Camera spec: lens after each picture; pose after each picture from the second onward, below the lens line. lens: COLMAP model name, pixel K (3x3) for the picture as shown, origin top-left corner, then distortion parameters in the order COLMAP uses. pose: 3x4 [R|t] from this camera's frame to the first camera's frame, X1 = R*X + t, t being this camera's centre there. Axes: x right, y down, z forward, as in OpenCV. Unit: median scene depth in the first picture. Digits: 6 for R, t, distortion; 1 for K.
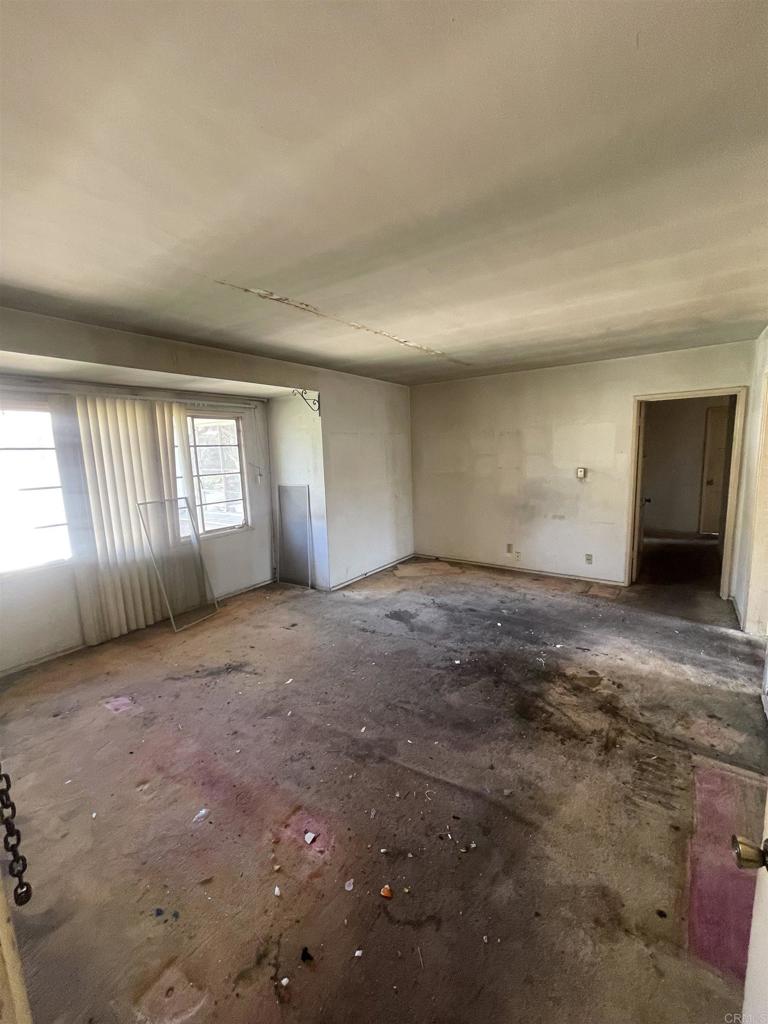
lens RADIAL K [[415.8, 0, 382.9], [0, 415.8, 510.4], [0, 0, 1]] dist [-0.002208, 0.000420]
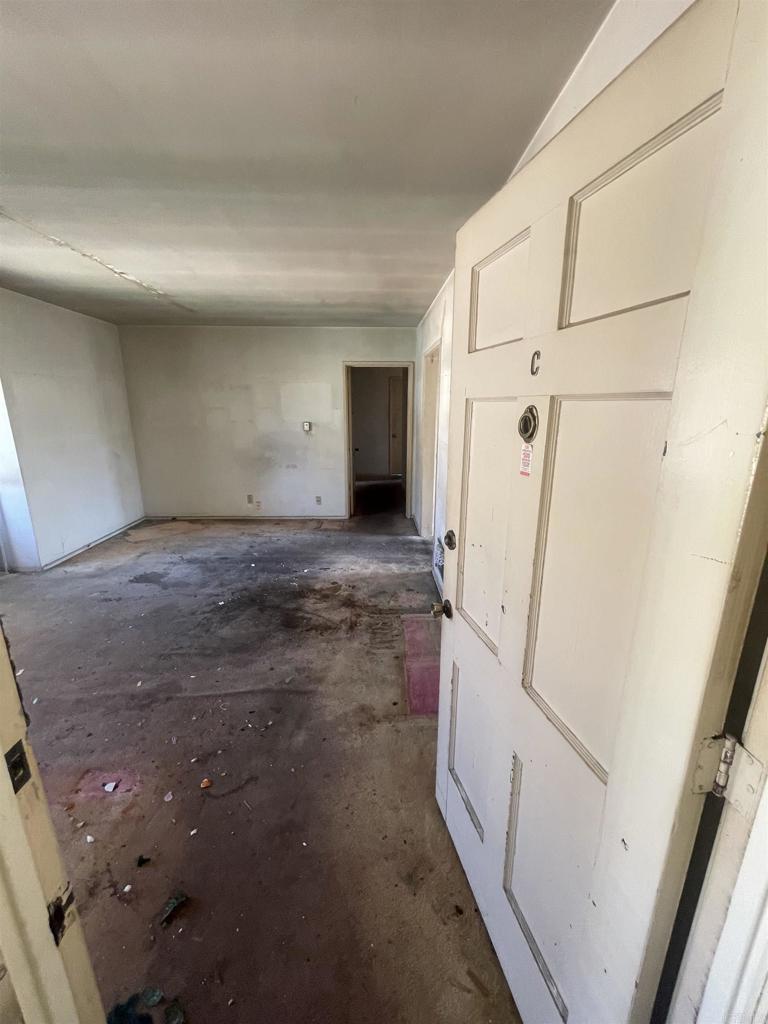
lens RADIAL K [[415.8, 0, 382.9], [0, 415.8, 510.4], [0, 0, 1]] dist [-0.002208, 0.000420]
pose [[0.797520, -0.115320, 0.592168, -0.093947], [0.058781, 0.991744, 0.113969, 0.032669], [-0.600422, -0.056084, 0.797714, -0.081188]]
